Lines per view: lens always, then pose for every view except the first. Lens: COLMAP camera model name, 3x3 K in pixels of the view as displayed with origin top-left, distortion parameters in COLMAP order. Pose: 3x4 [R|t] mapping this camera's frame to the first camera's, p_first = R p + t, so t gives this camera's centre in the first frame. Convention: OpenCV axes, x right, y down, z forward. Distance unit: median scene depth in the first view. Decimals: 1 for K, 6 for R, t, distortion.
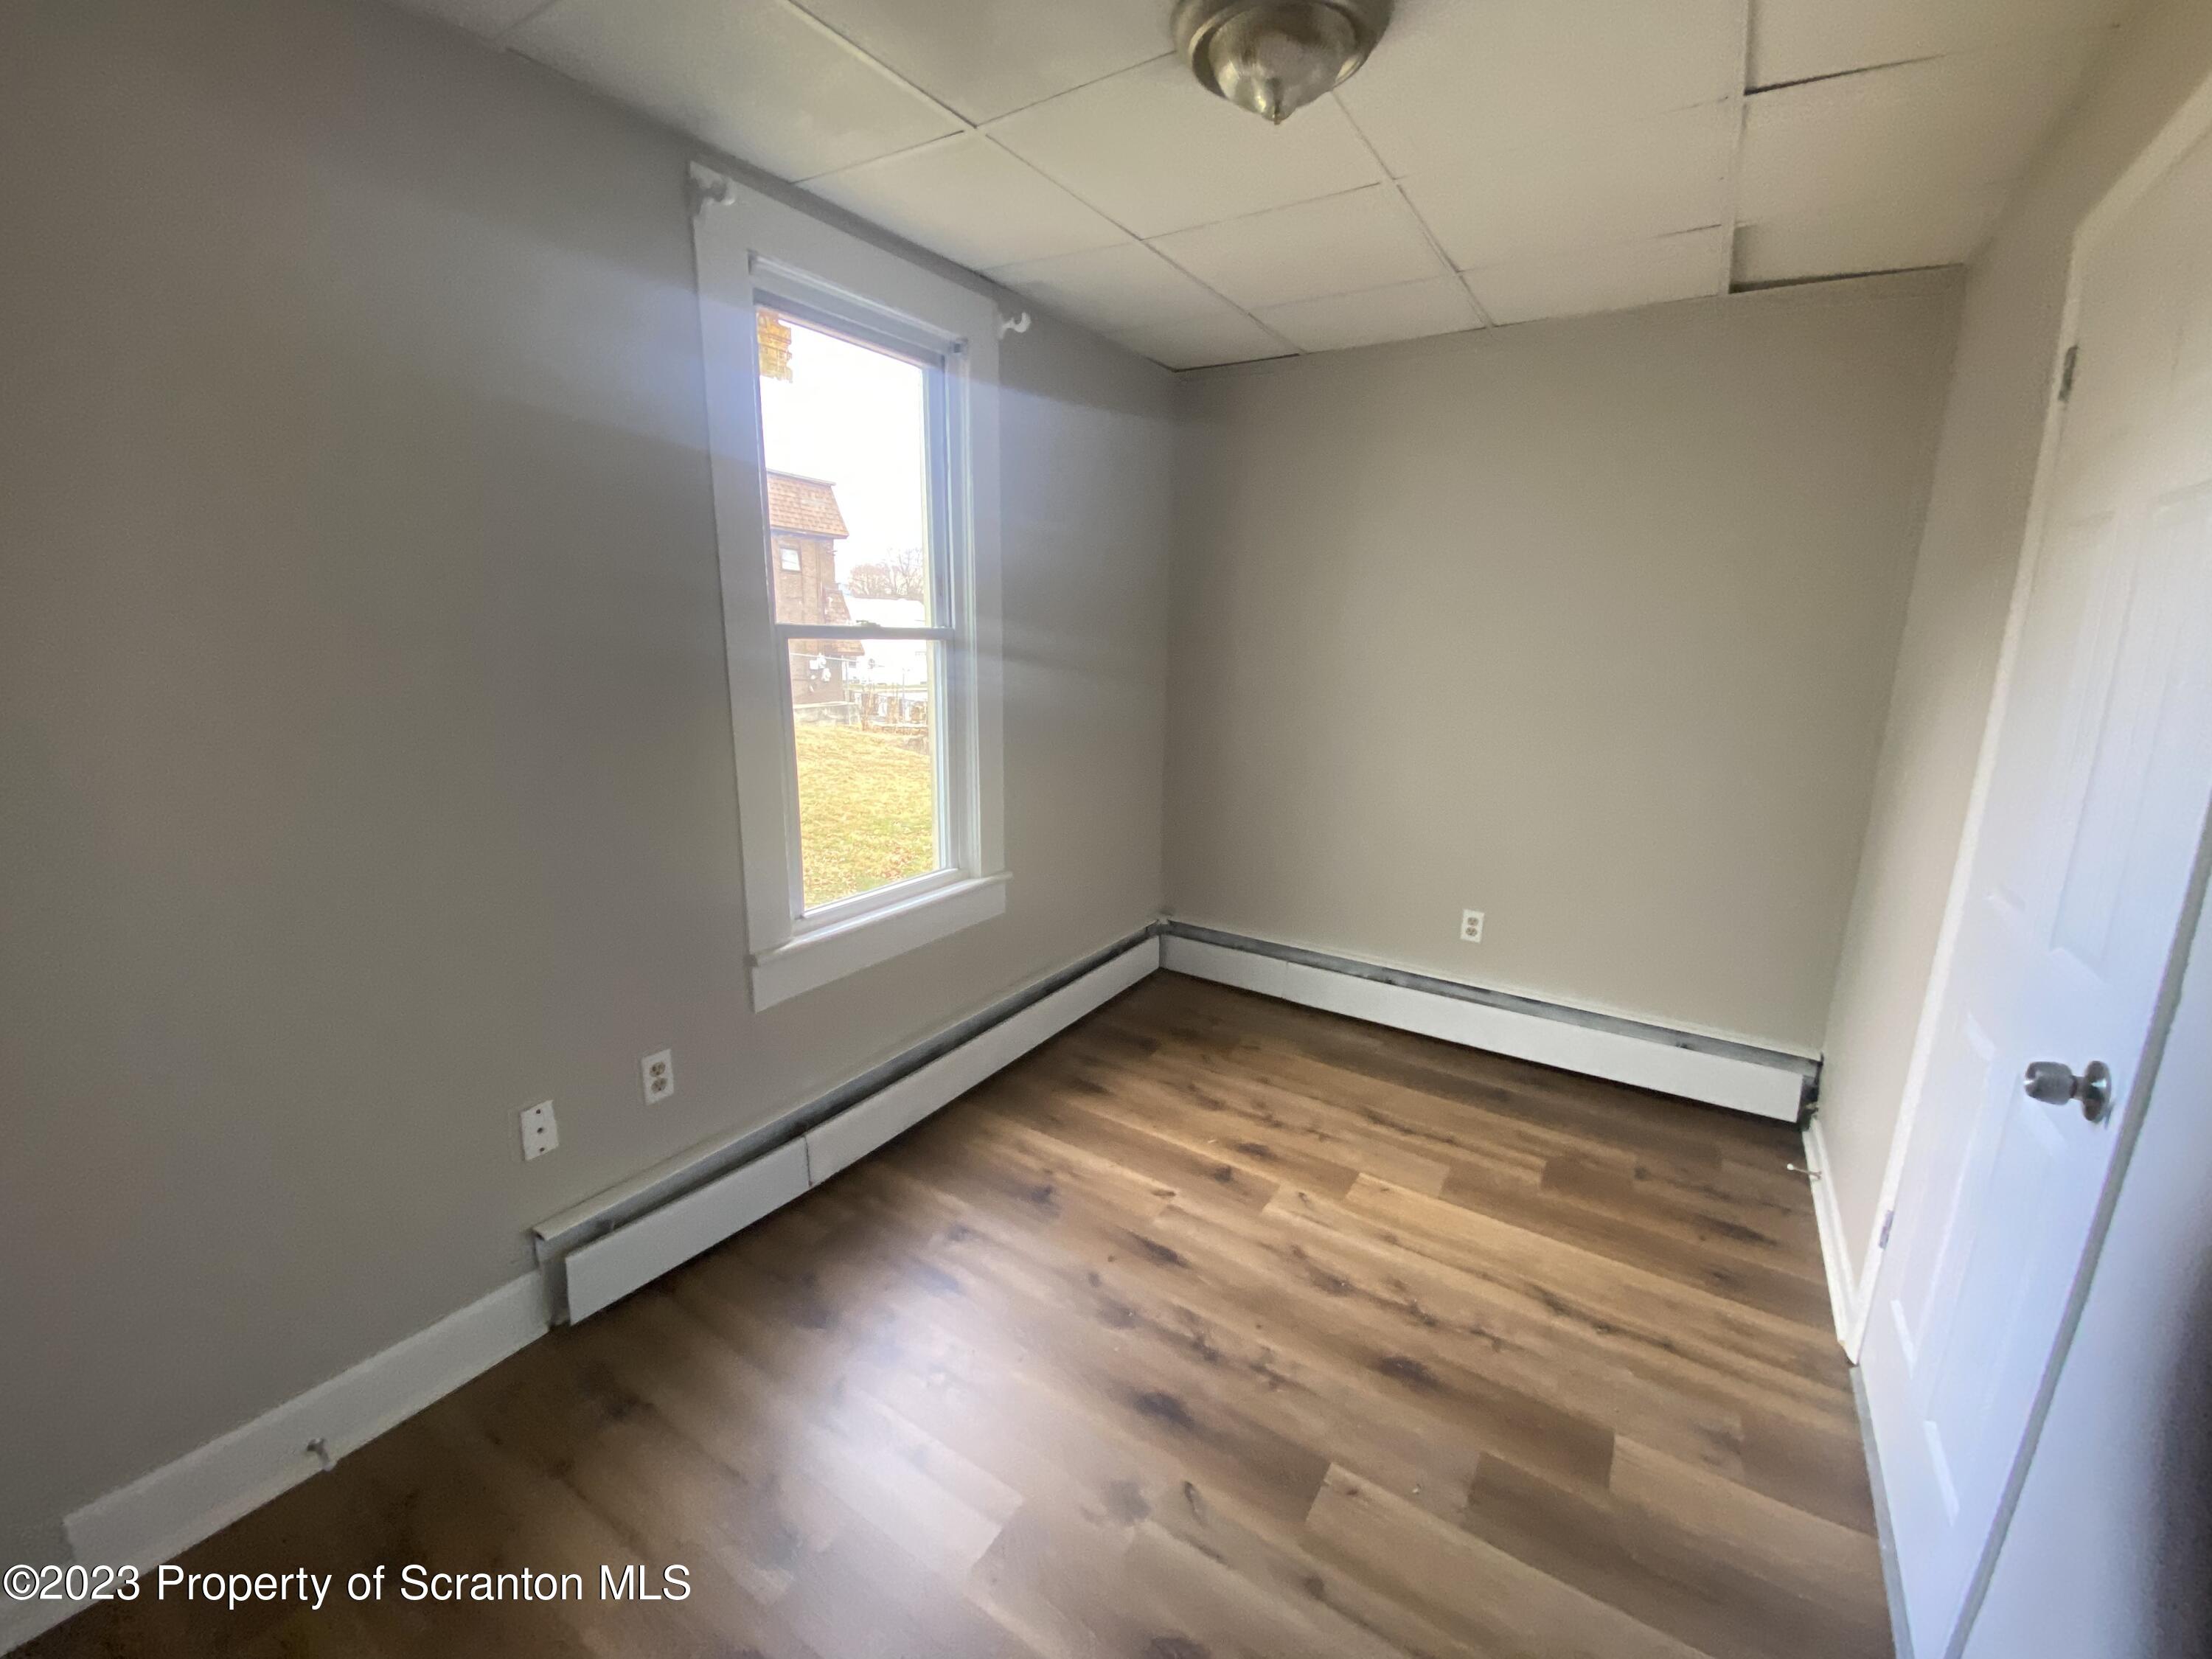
lens RADIAL K [[902.5, 0, 1098.8], [0, 902.5, 834.0], [0, 0, 1]] dist [0.077725, -0.041327]
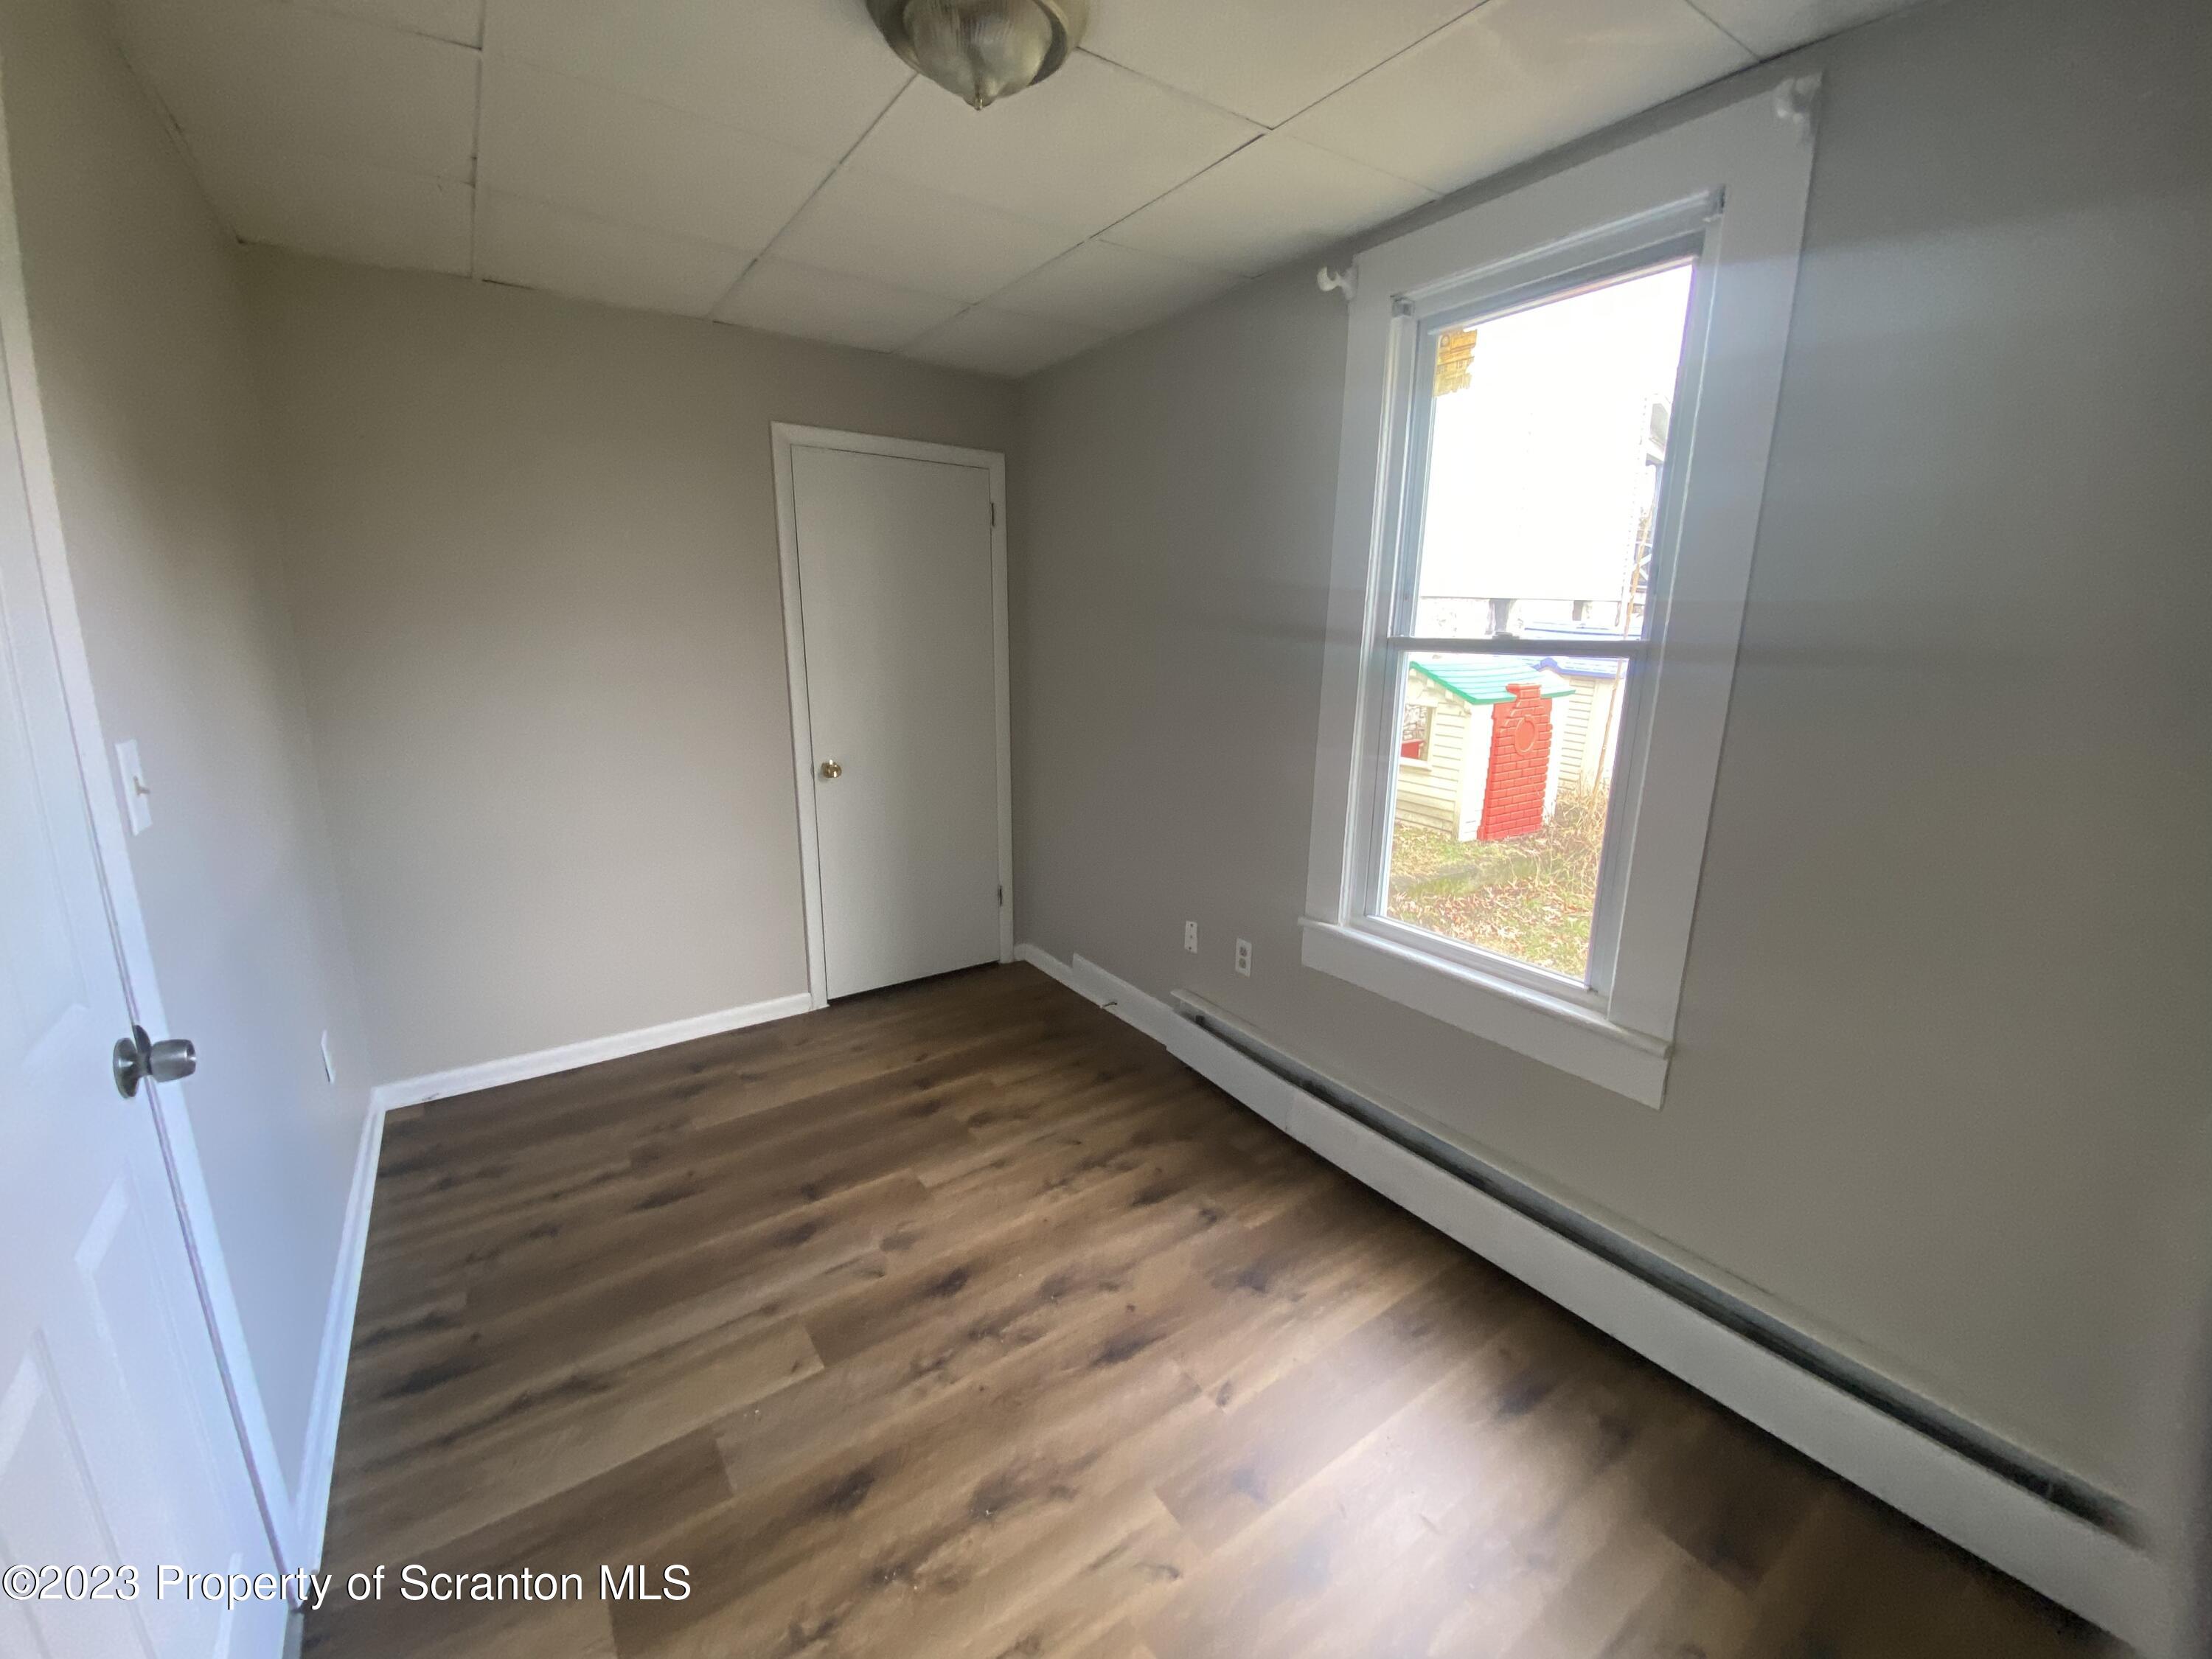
lens RADIAL K [[902.5, 0, 1098.8], [0, 902.5, 834.0], [0, 0, 1]] dist [0.077725, -0.041327]
pose [[-0.378972, 0.186824, -0.906354, 0.802735], [-0.227965, 0.930381, 0.287095, -0.251953], [0.896890, 0.315418, -0.310000, 1.134832]]
